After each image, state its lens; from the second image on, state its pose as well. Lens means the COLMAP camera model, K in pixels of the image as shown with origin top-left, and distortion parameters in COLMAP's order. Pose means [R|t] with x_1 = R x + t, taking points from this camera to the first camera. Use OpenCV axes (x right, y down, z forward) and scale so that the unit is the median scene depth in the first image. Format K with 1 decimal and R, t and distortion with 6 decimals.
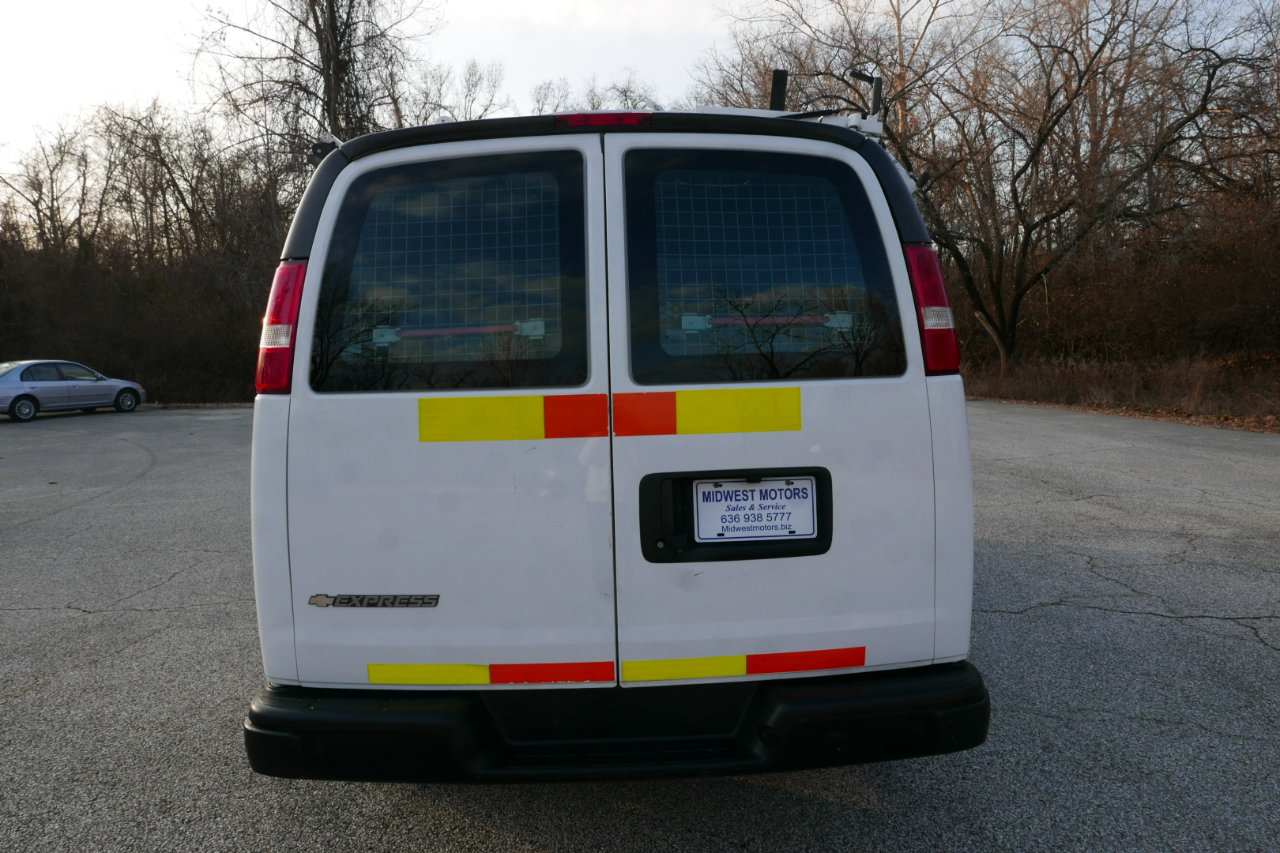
lens RADIAL K [[872.5, 0, 637.1], [0, 872.5, 429.8], [0, 0, 1]] dist [-0.028297, 0.002875]
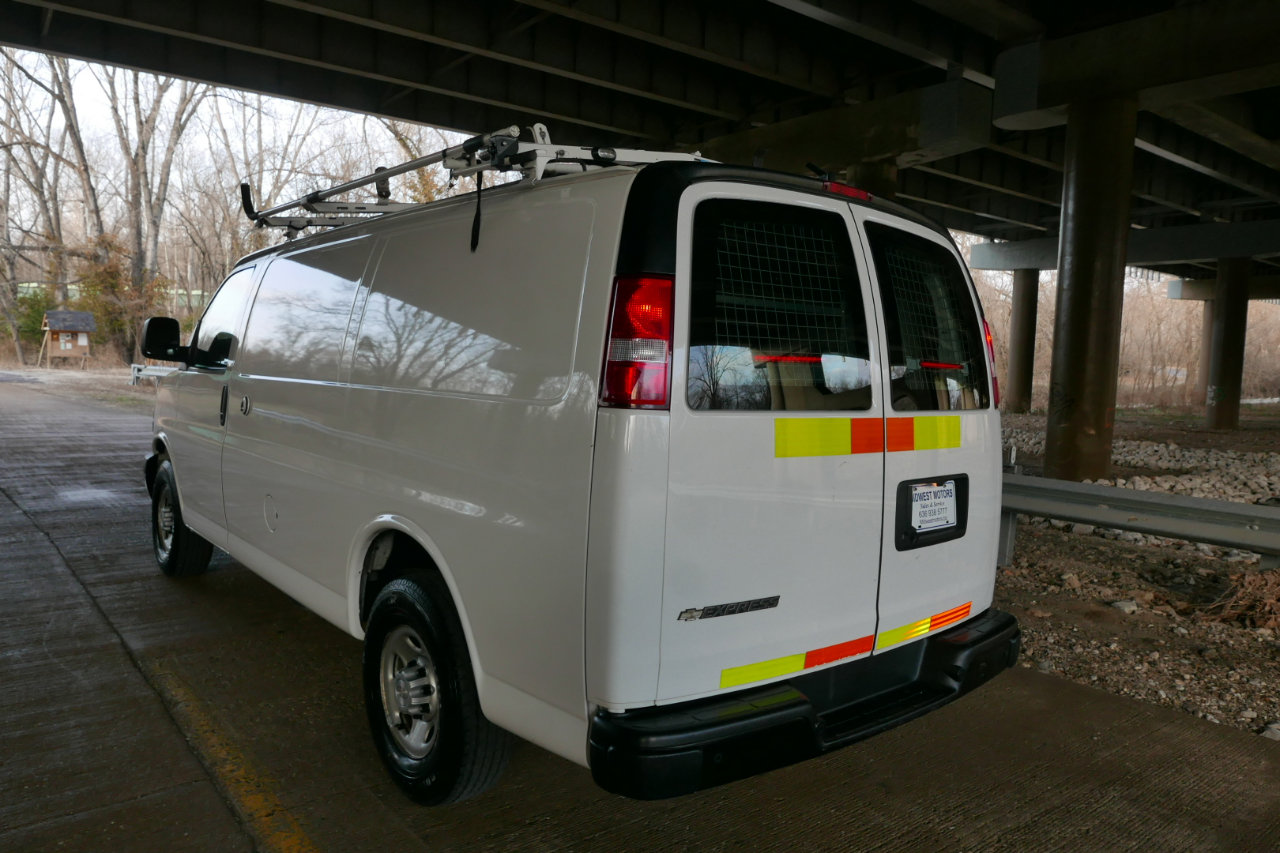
lens RADIAL K [[872.5, 0, 637.1], [0, 872.5, 429.8], [0, 0, 1]] dist [-0.028297, 0.002875]
pose [[0.789849, 0.010781, 0.613207, -1.050649], [0.008816, 0.999543, -0.028929, 0.008714], [-0.613239, 0.028256, 0.789392, 0.224705]]
